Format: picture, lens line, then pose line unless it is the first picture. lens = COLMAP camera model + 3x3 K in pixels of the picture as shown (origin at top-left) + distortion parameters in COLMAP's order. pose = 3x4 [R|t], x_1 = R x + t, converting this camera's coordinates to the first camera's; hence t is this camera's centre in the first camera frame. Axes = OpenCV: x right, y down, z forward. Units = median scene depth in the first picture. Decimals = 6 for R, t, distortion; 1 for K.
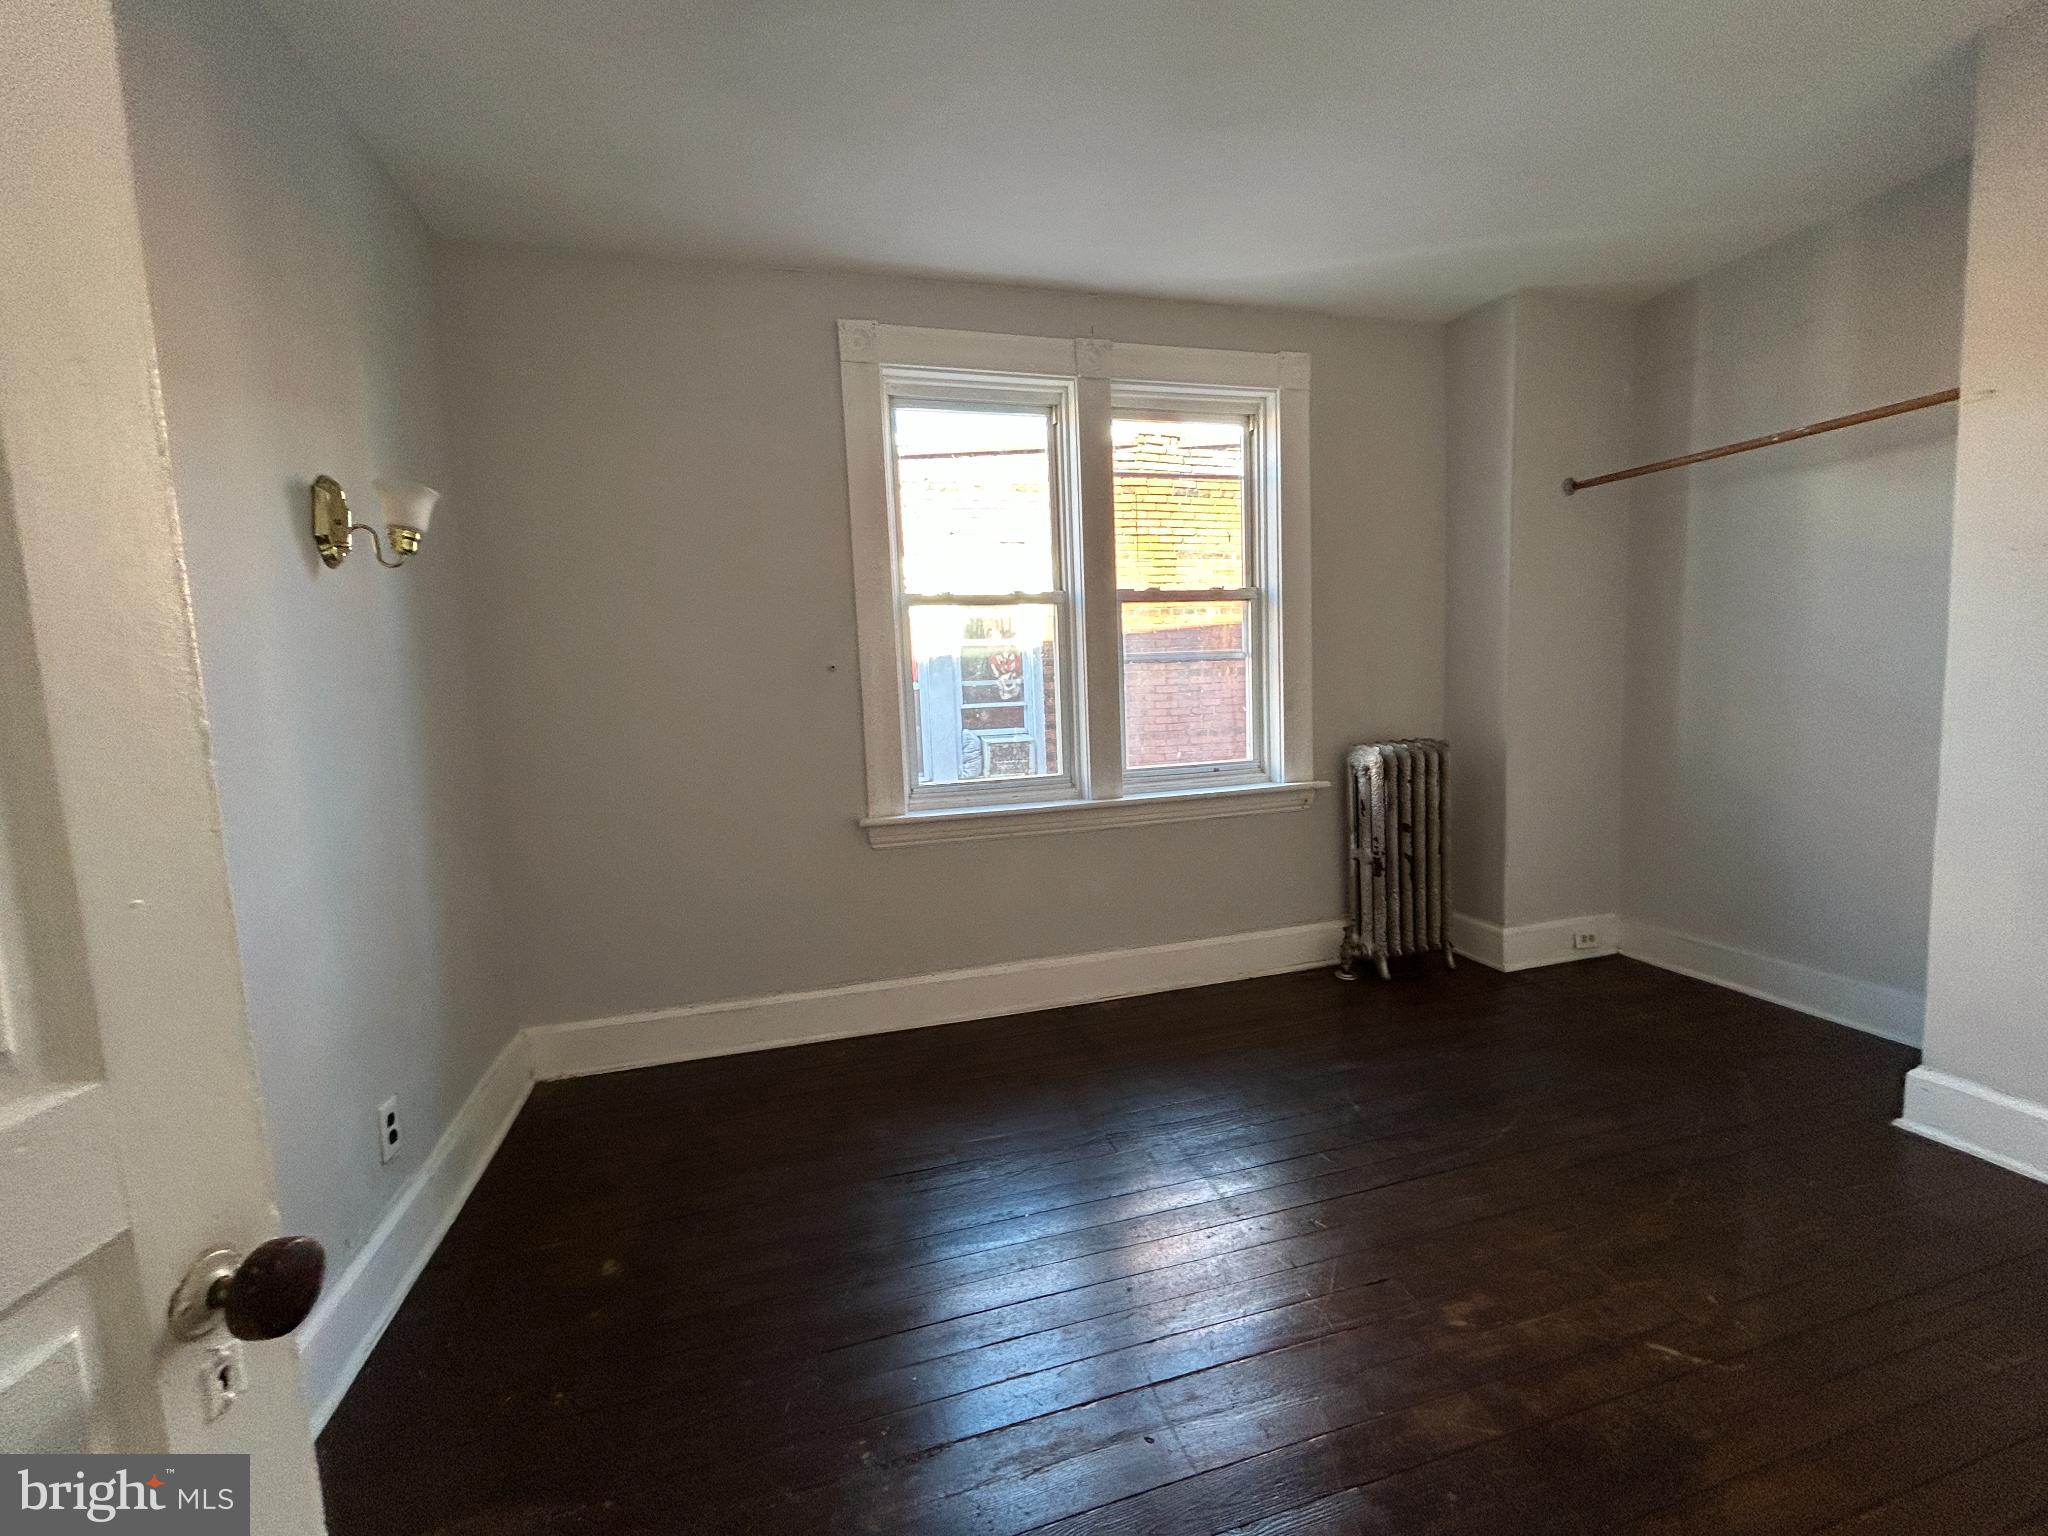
lens RADIAL K [[824.8, 0, 1020.0], [0, 824.8, 765.5], [0, 0, 1]] dist [0.003741, -0.002021]
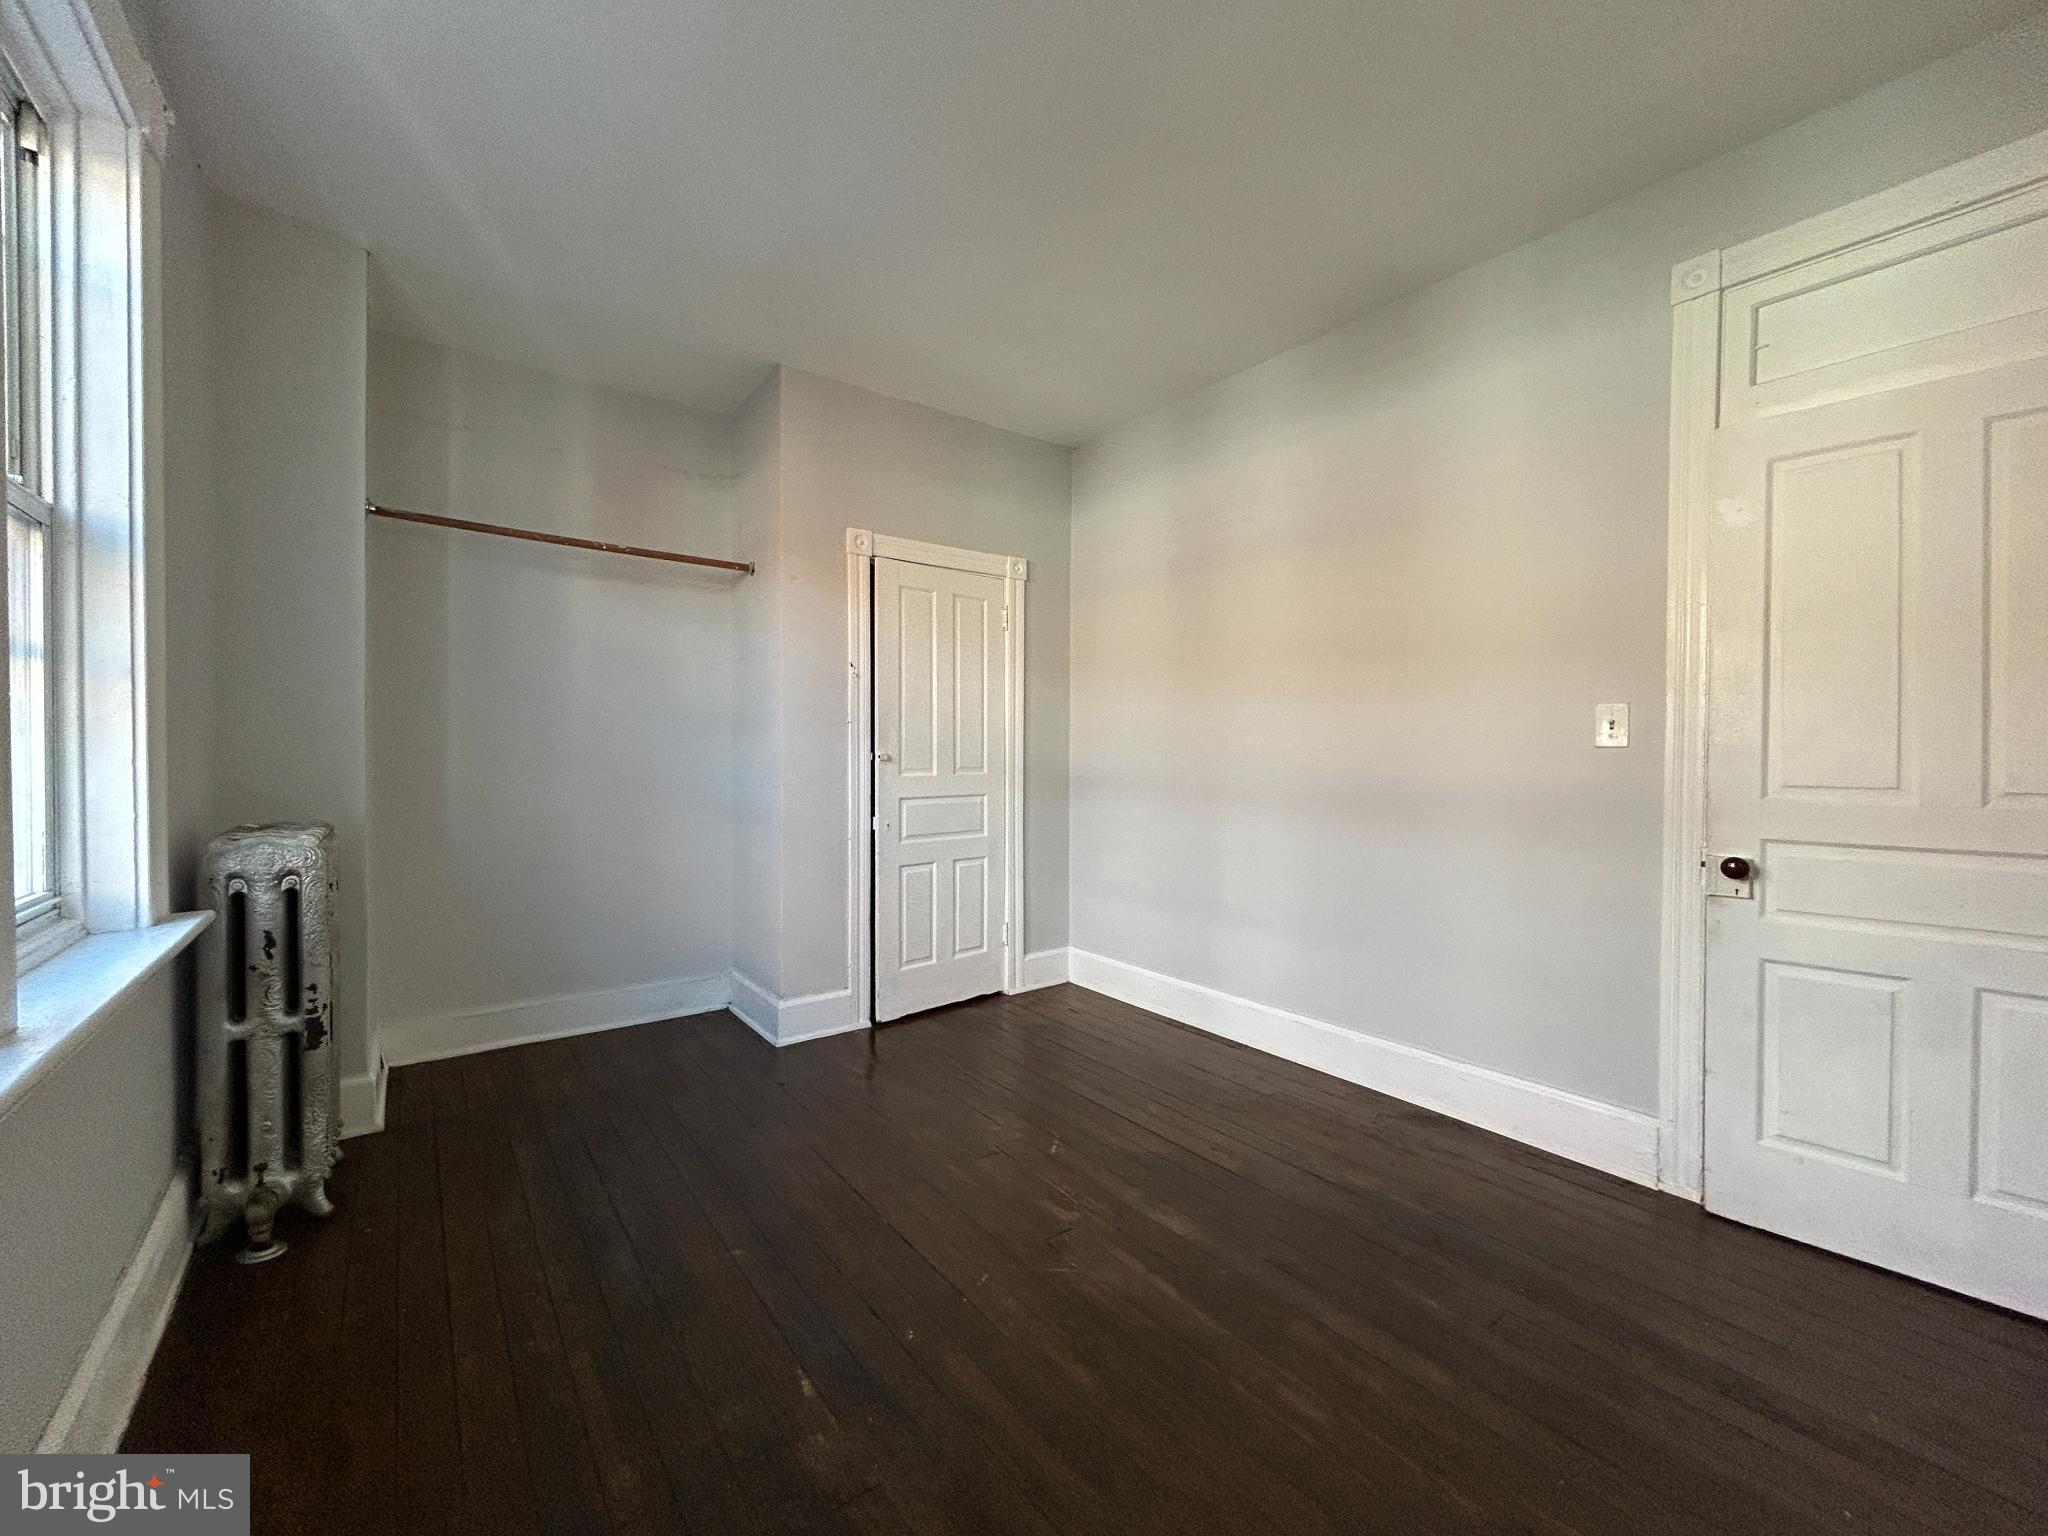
lens RADIAL K [[824.8, 0, 1020.0], [0, 824.8, 761.2], [0, 0, 1]] dist [0.003741, -0.002021]
pose [[-0.364176, 0.029303, 0.930869, -0.336882], [0.101760, 0.994773, 0.008496, -0.029293], [-0.925754, 0.097819, -0.365254, 0.747688]]
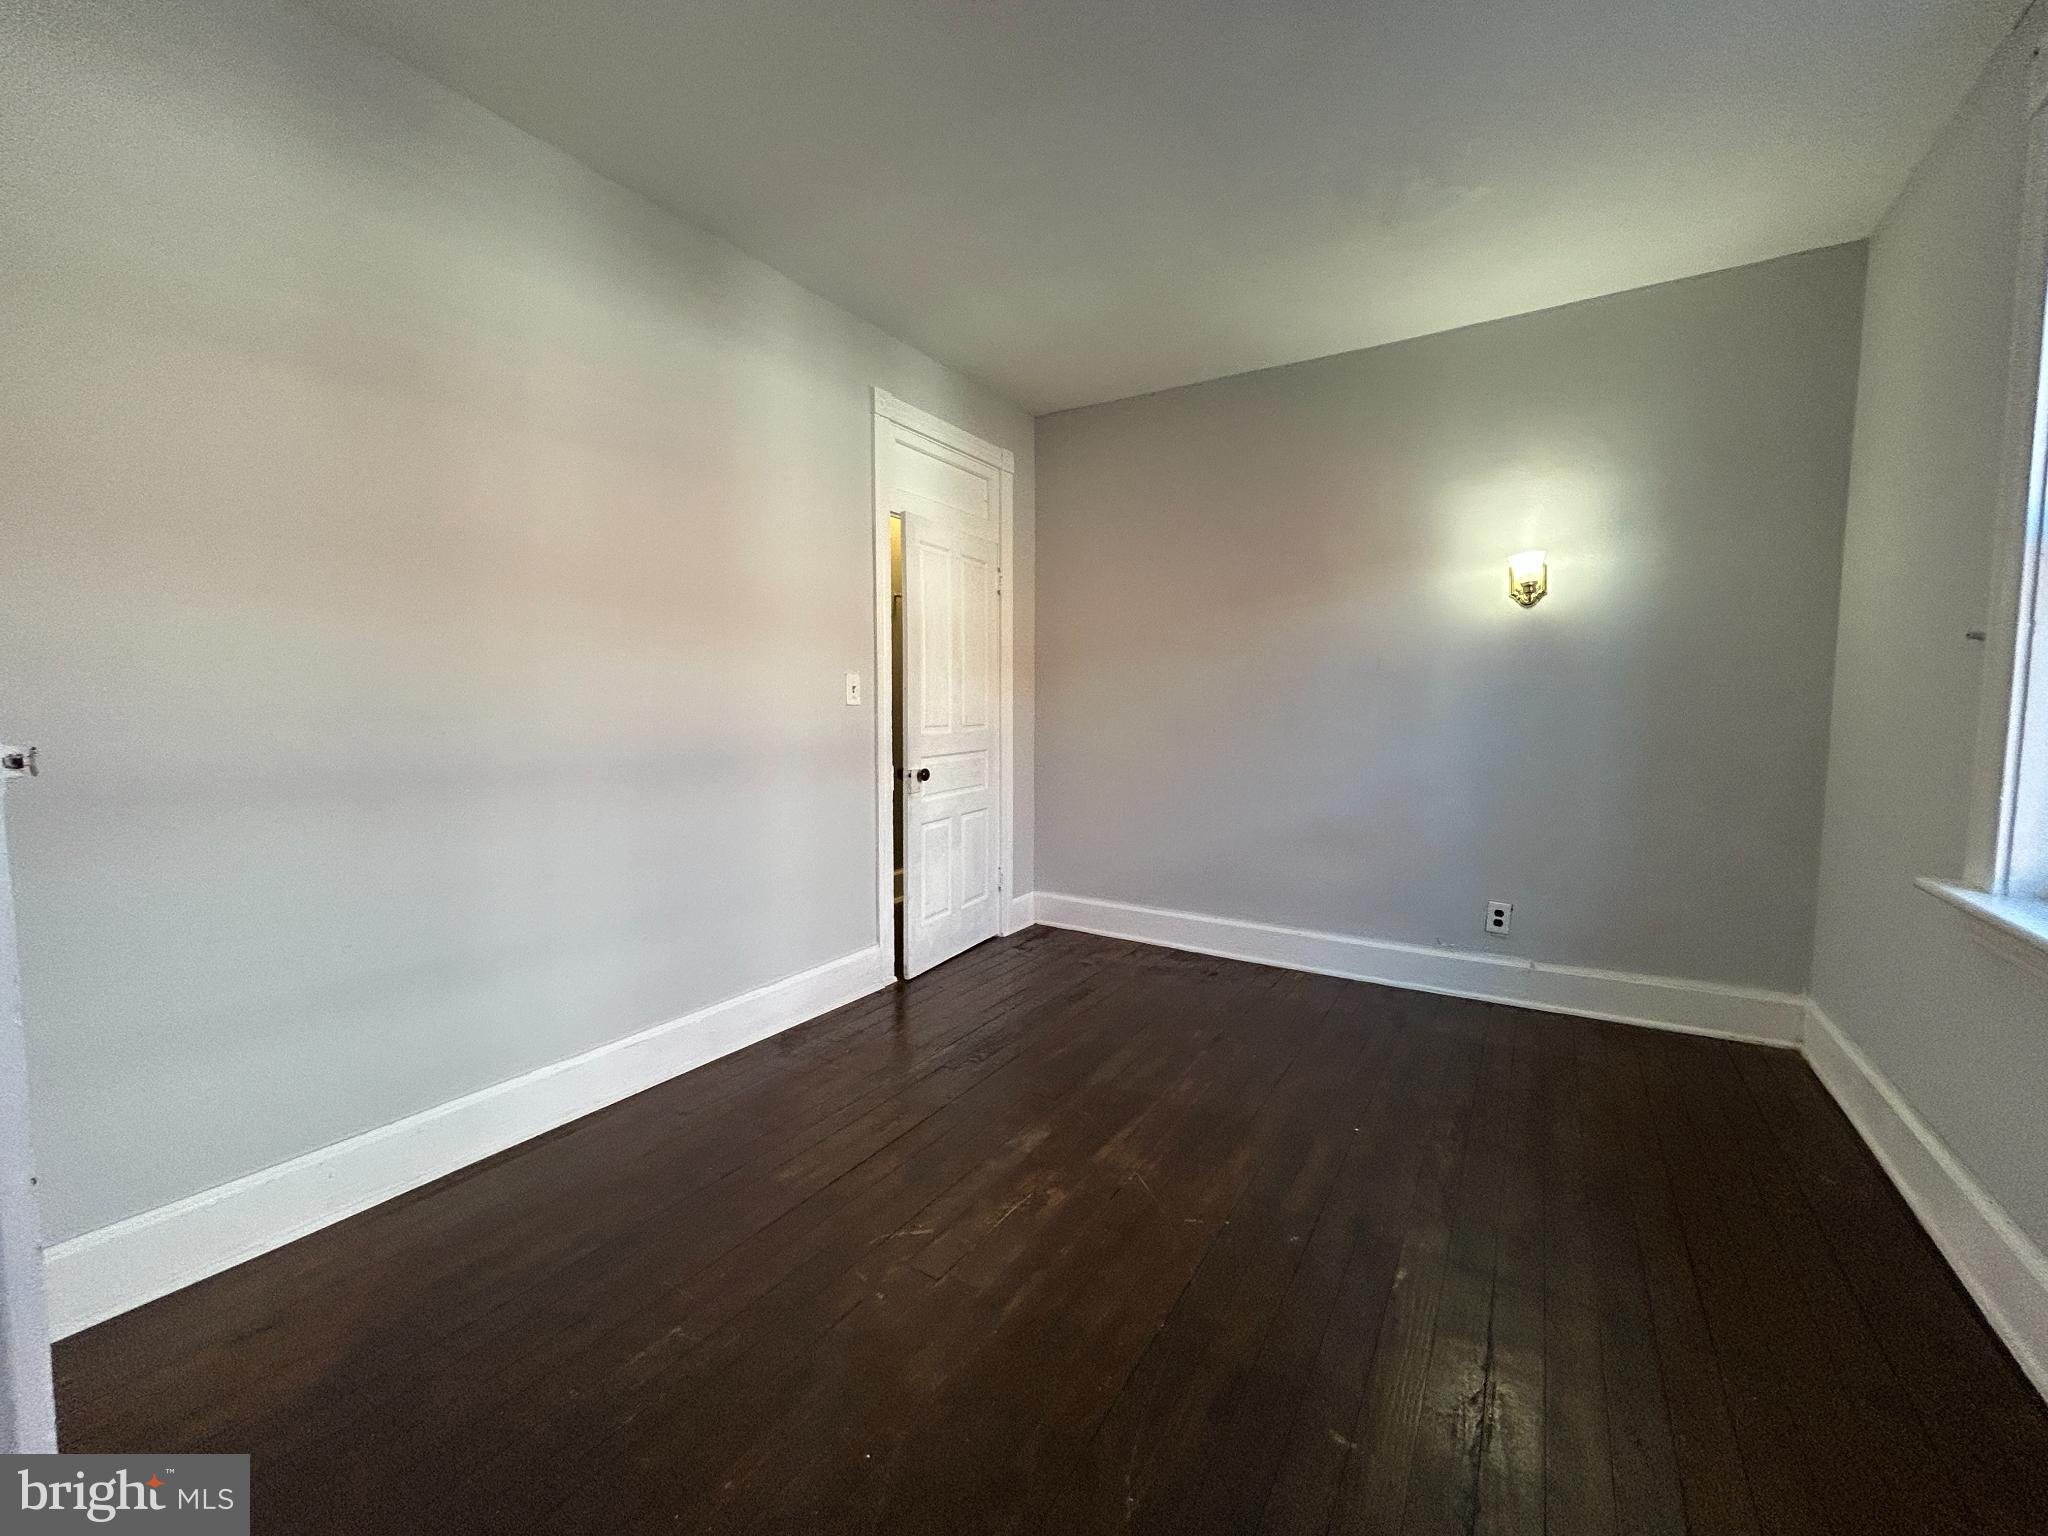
lens RADIAL K [[824.8, 0, 1015.5], [0, 824.8, 765.5], [0, 0, 1]] dist [0.003741, -0.002021]
pose [[-0.747537, 0.091964, -0.657823, 0.679711], [-0.034683, 0.983613, 0.176924, -0.098552], [0.663314, 0.155073, -0.732098, 0.901470]]
